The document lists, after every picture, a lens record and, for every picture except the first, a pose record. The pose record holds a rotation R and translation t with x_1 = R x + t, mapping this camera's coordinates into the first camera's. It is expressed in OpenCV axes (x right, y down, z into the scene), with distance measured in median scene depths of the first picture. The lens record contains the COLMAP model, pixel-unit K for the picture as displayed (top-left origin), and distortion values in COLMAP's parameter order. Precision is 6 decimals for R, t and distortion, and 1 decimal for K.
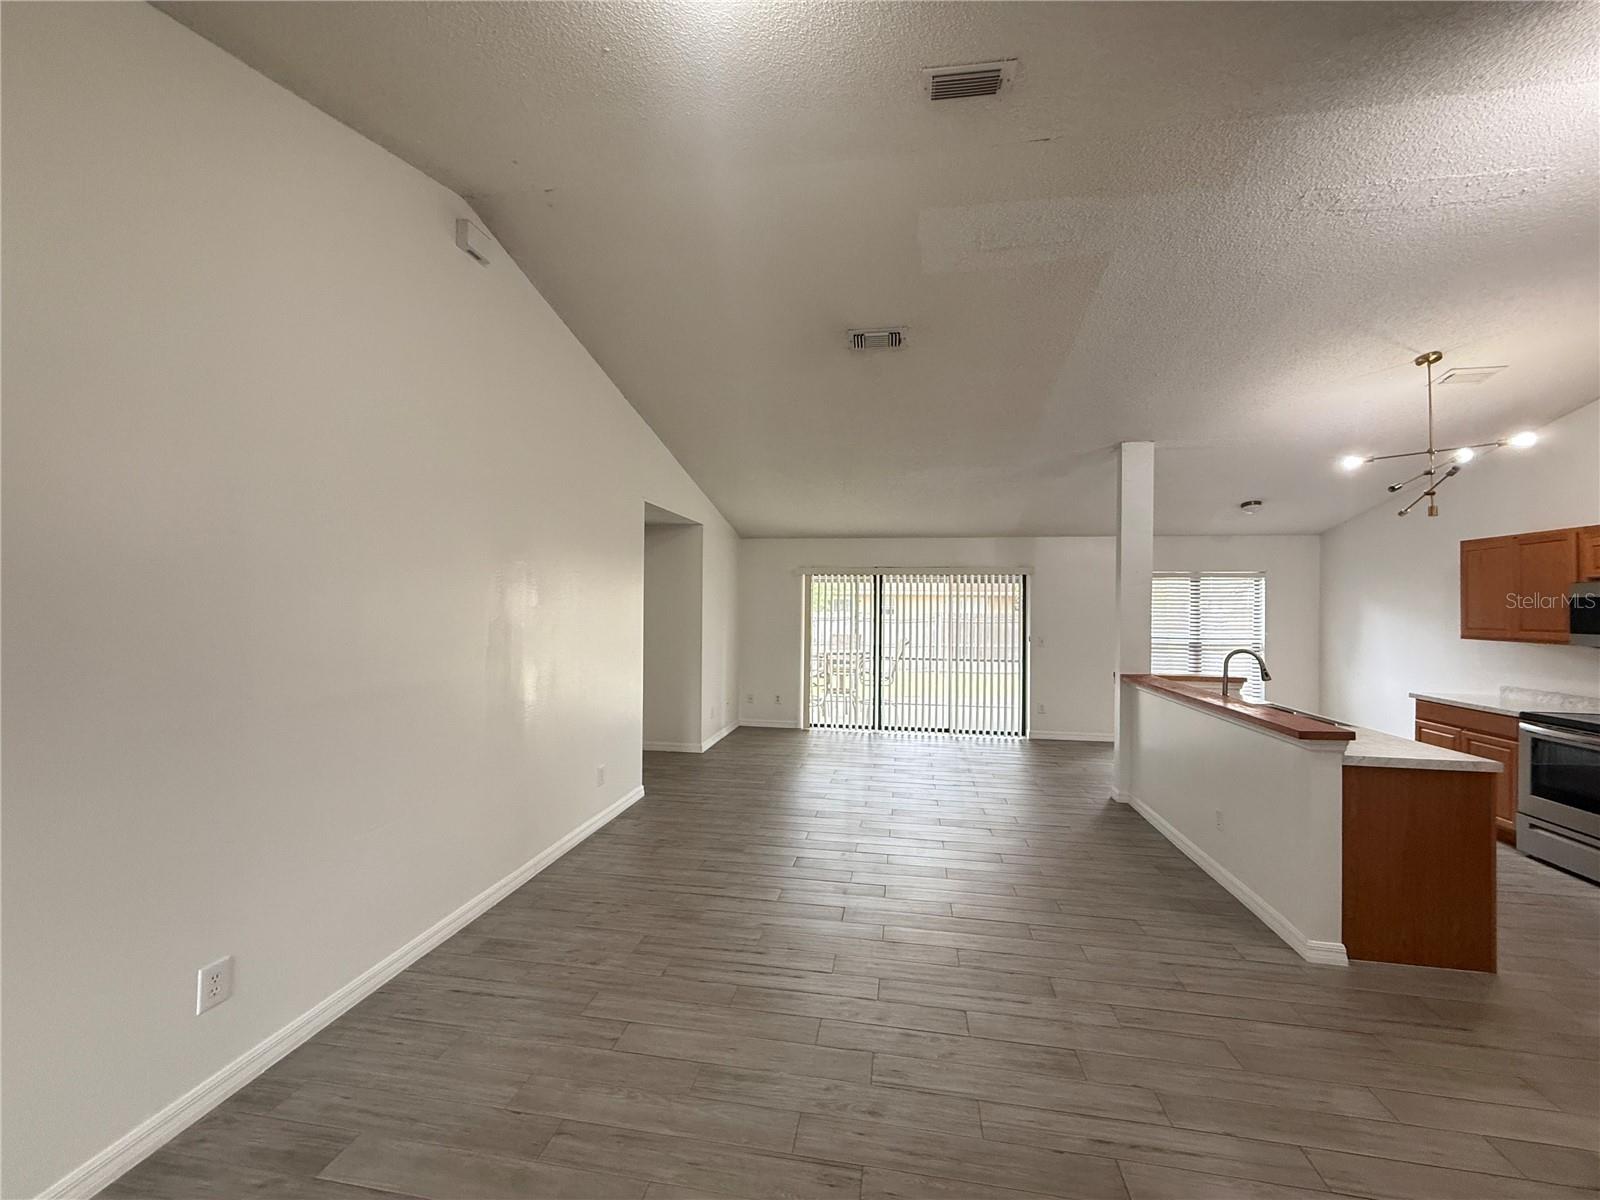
lens RADIAL K [[637.5, 0, 800.0], [0, 637.5, 600.0], [0, 0, 1]] dist [-0.000049, -0.000192]
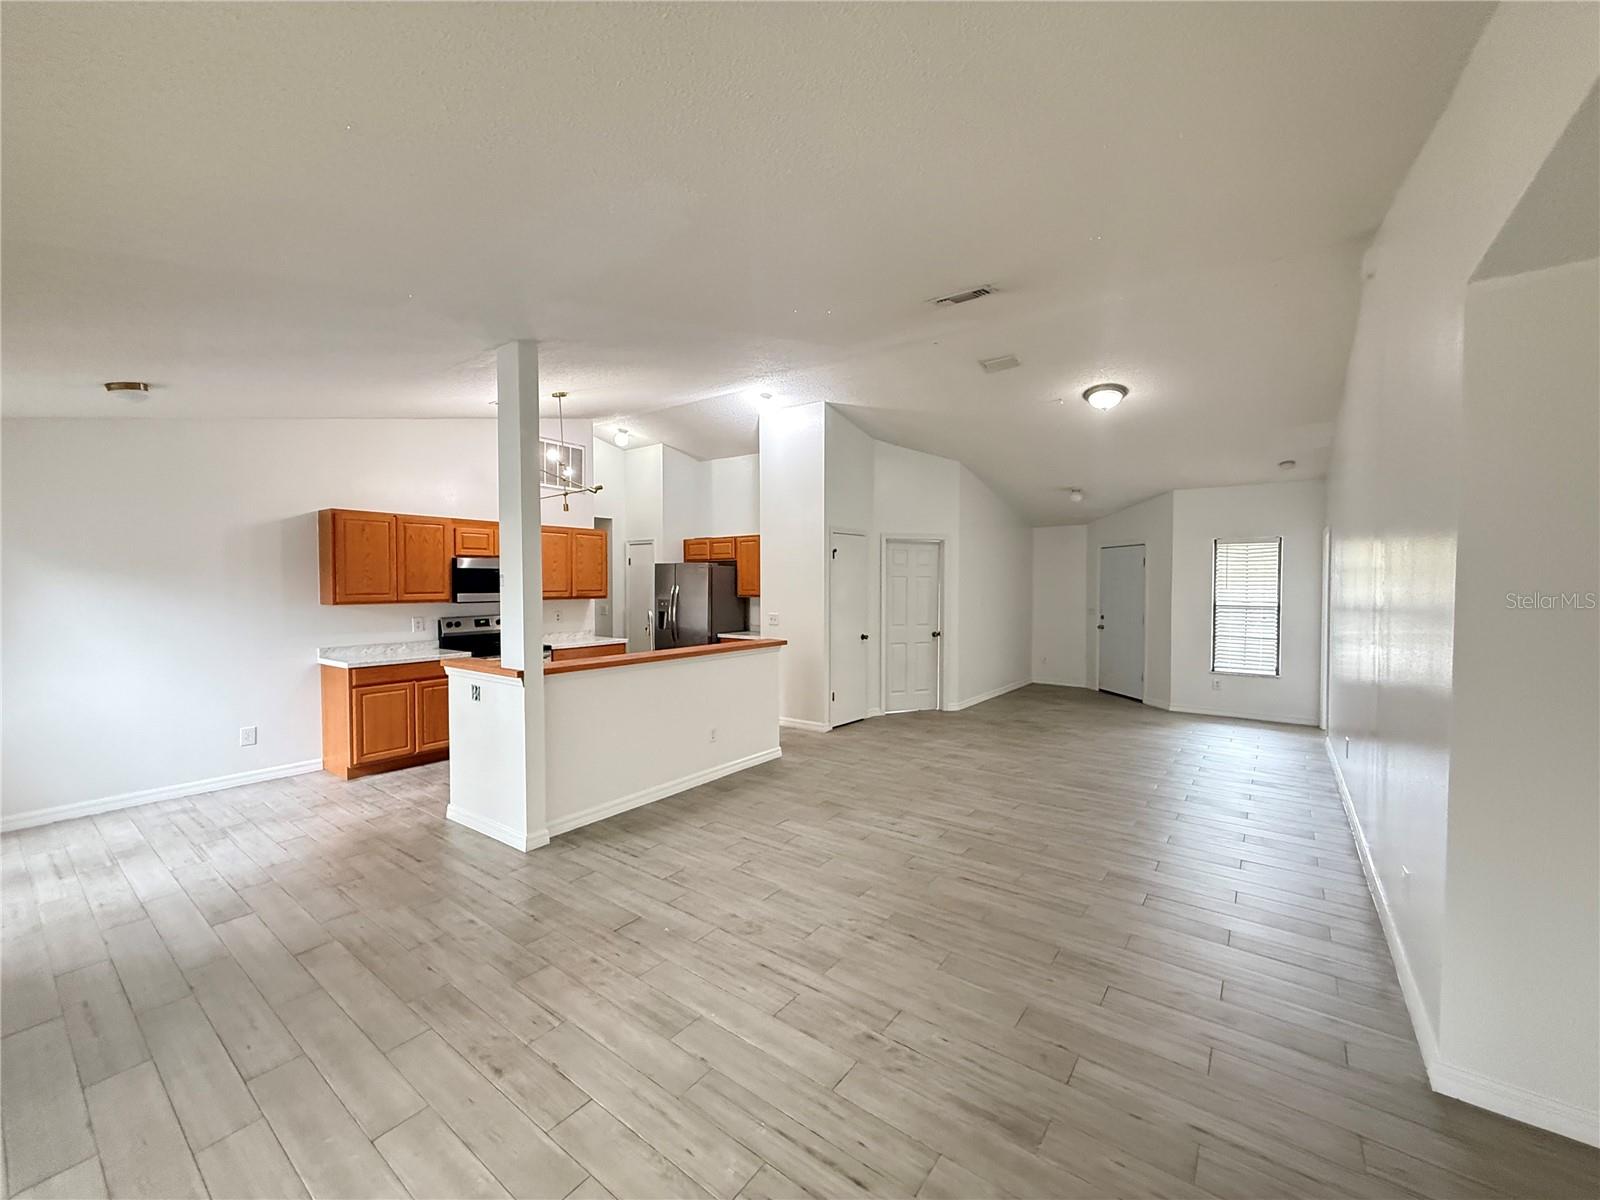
lens RADIAL K [[637.5, 0, 800.0], [0, 637.5, 600.0], [0, 0, 1]] dist [-0.000049, -0.000192]
pose [[-0.890292, -0.021556, 0.454880, -0.140228], [-0.012751, 0.999667, 0.022418, 0.034753], [-0.455212, 0.014158, -0.890271, 2.634938]]
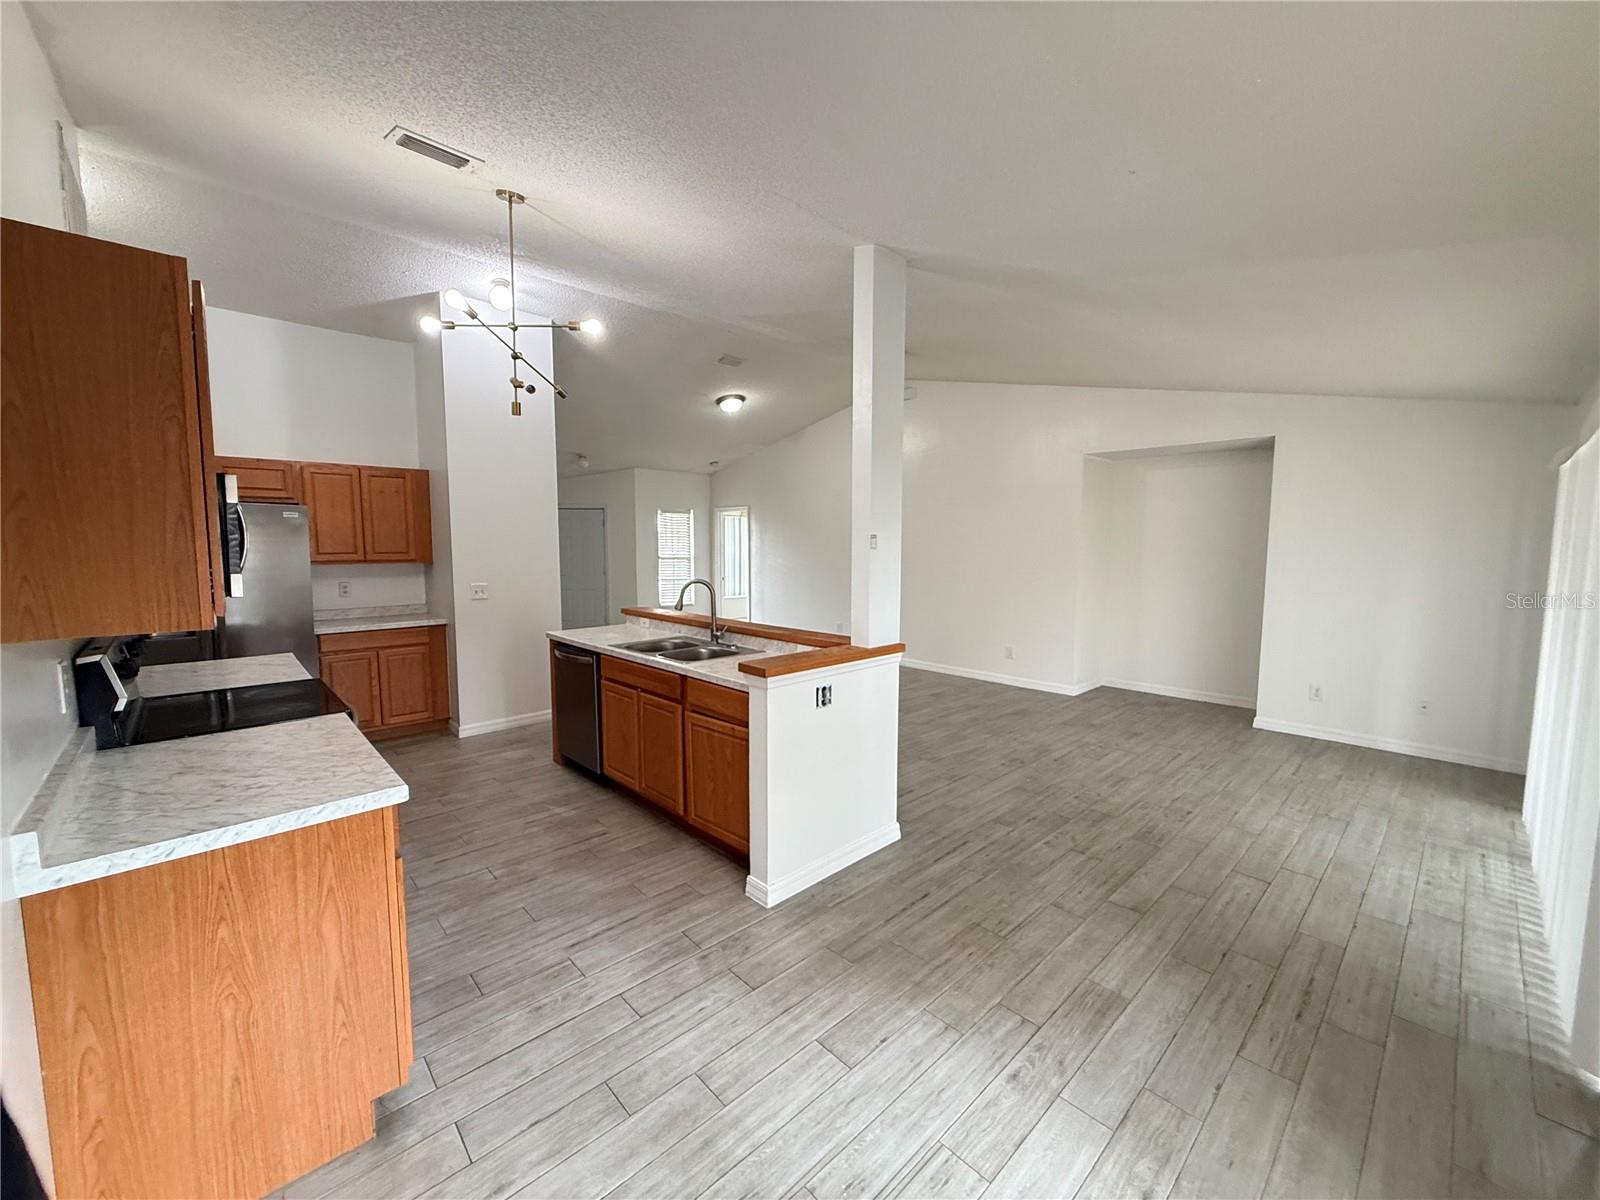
lens RADIAL K [[637.5, 0, 800.0], [0, 637.5, 600.0], [0, 0, 1]] dist [-0.000049, -0.000192]
pose [[-0.601863, 0.063517, -0.796070, 1.855325], [0.000482, 0.996861, 0.079174, 0.045931], [0.798599, 0.047268, -0.600004, 2.303924]]
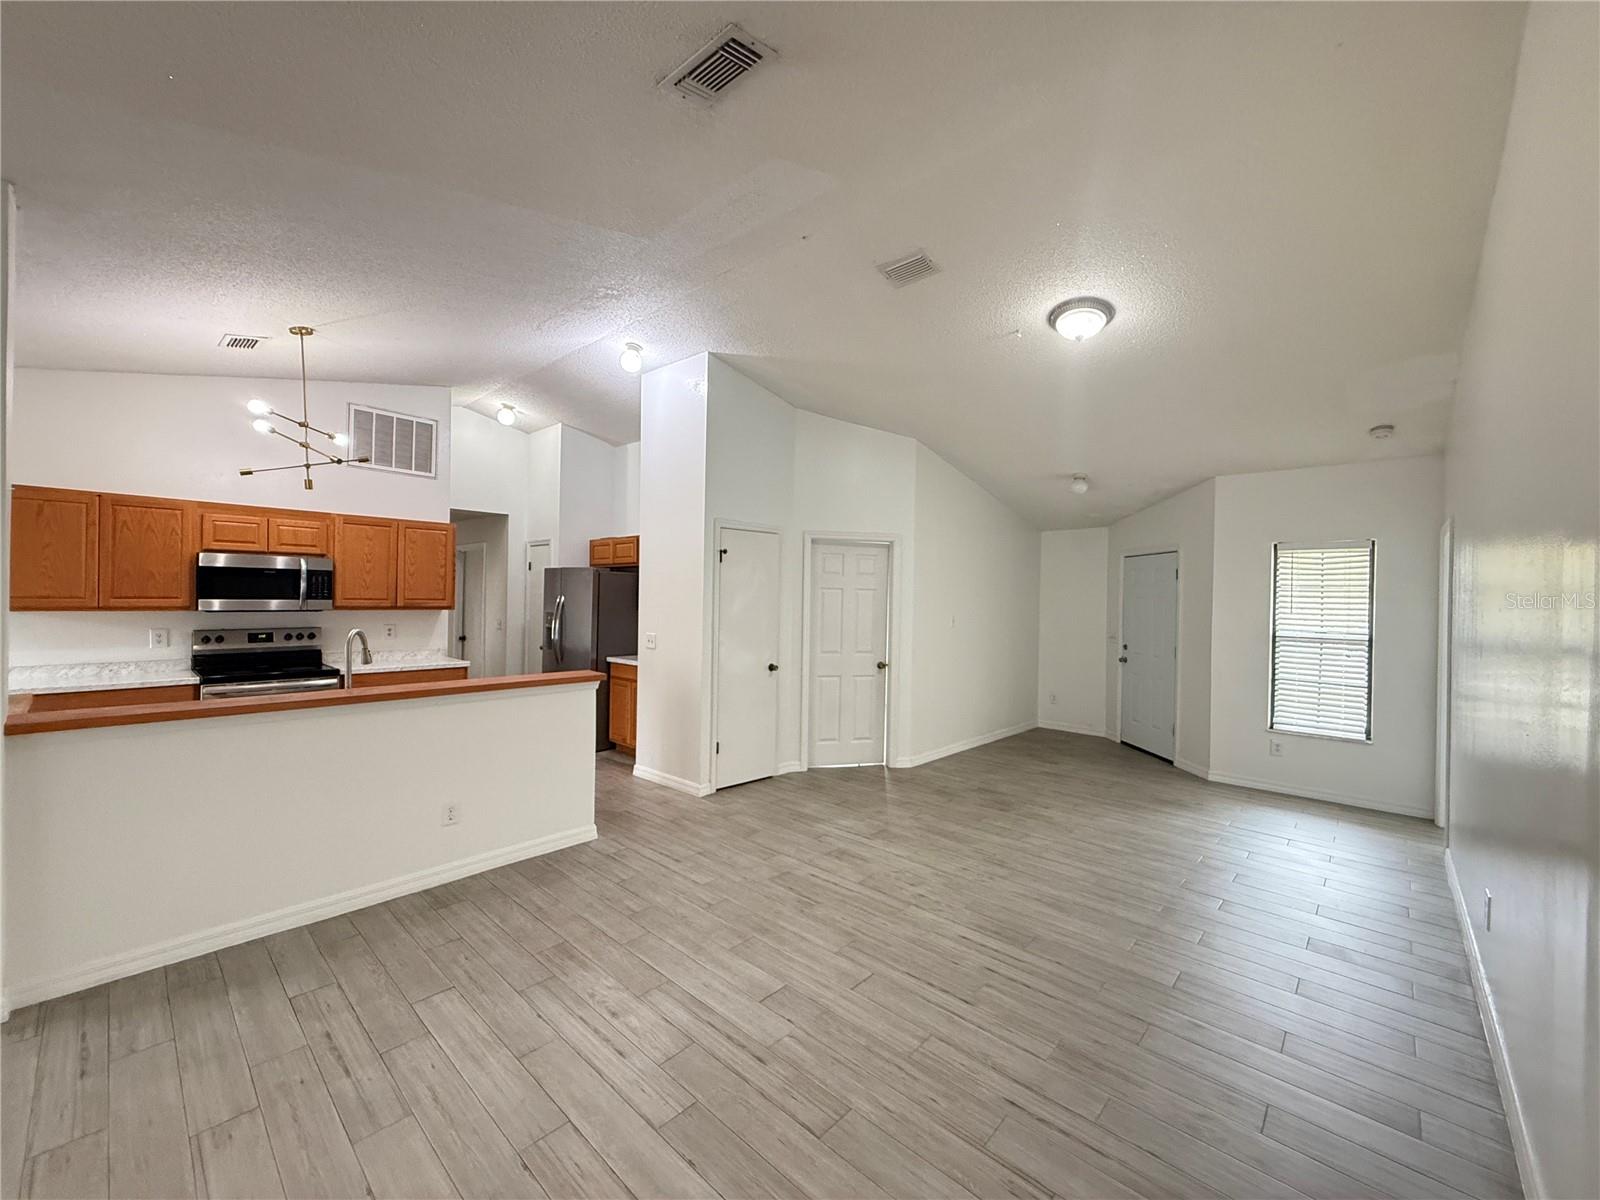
lens RADIAL K [[637.5, 0, 800.0], [0, 637.5, 600.0], [0, 0, 1]] dist [-0.000049, -0.000192]
pose [[-0.839534, -0.026364, 0.542668, -0.307261], [-0.030744, 0.999527, 0.000997, 0.029108], [-0.542437, -0.015847, -0.839947, 1.869862]]
